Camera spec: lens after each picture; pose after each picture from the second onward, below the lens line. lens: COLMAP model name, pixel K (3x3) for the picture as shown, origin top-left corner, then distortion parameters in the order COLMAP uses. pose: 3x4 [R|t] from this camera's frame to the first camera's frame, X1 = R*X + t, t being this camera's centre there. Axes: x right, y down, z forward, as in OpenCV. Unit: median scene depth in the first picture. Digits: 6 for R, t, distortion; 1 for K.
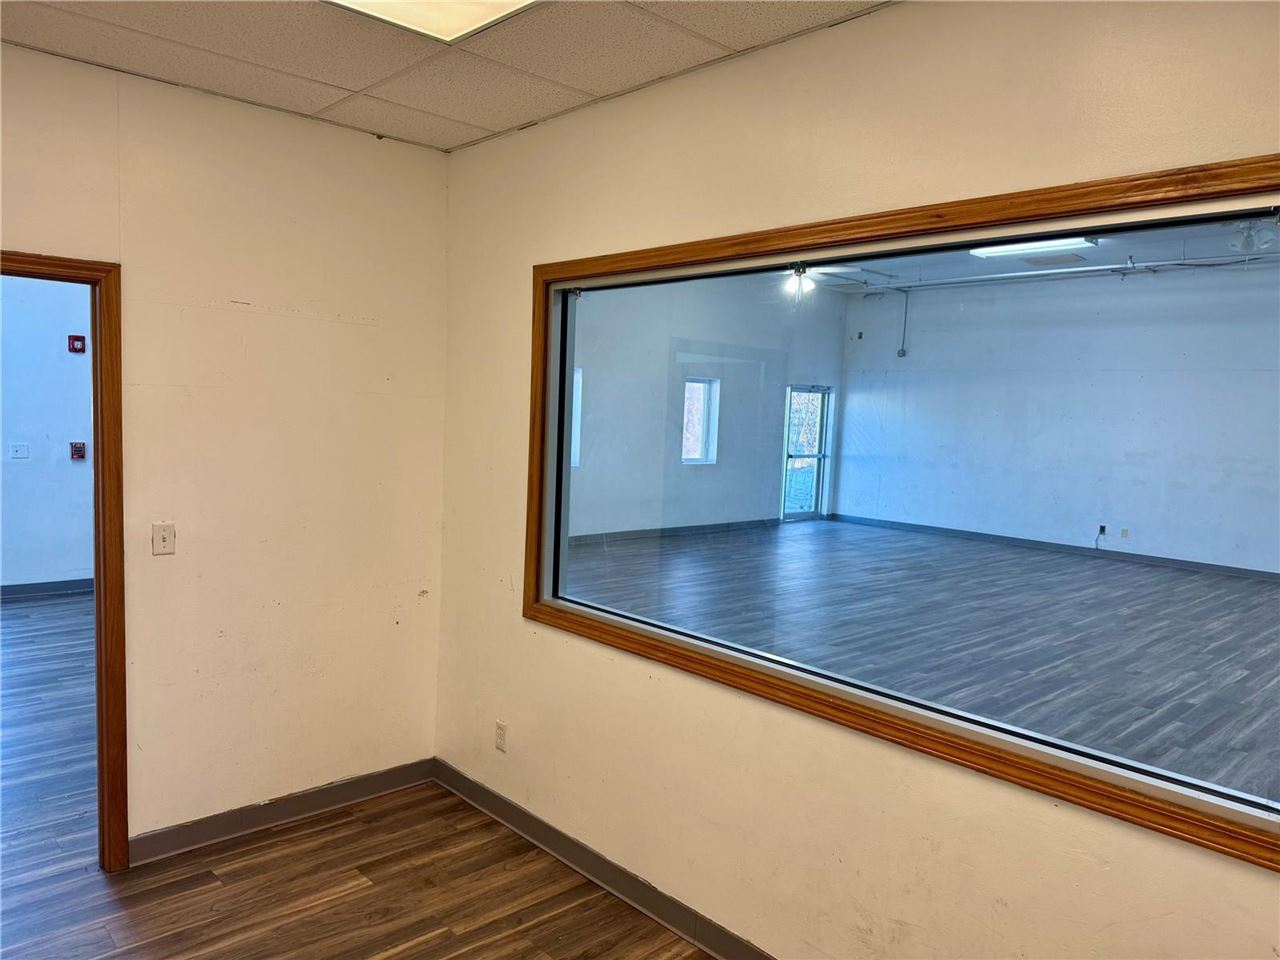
lens RADIAL K [[888.1, 0, 640.0], [0, 888.1, 480.0], [0, 0, 1]] dist [0.001238, -0.003166]
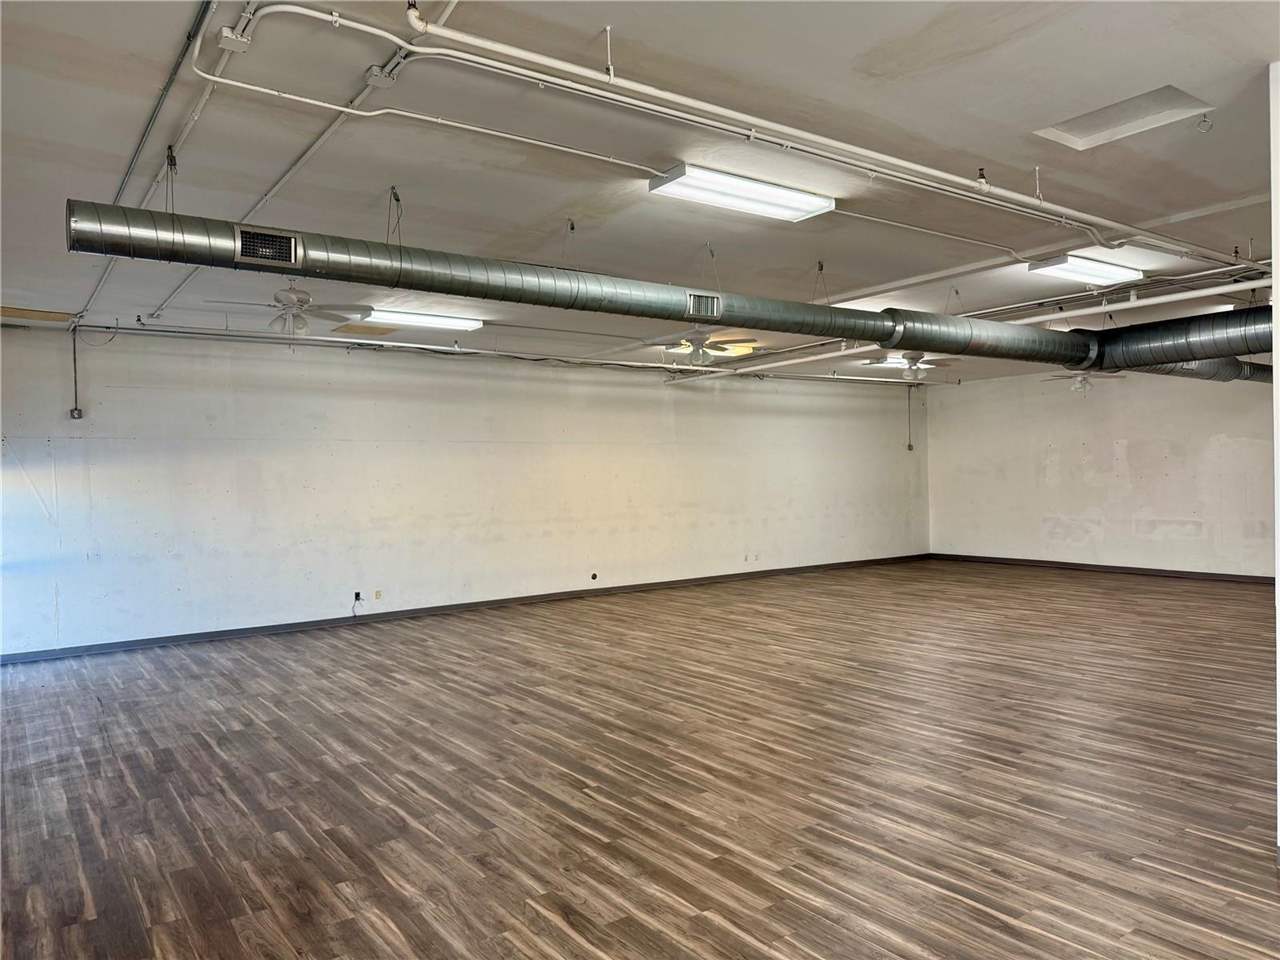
lens RADIAL K [[888.1, 0, 640.0], [0, 888.1, 480.0], [0, 0, 1]] dist [0.001238, -0.003166]
pose [[0.163118, -0.040966, 0.985756, -0.424373], [0.112298, 0.993415, 0.022702, -0.063213], [-0.980195, 0.106996, 0.166644, 0.512783]]
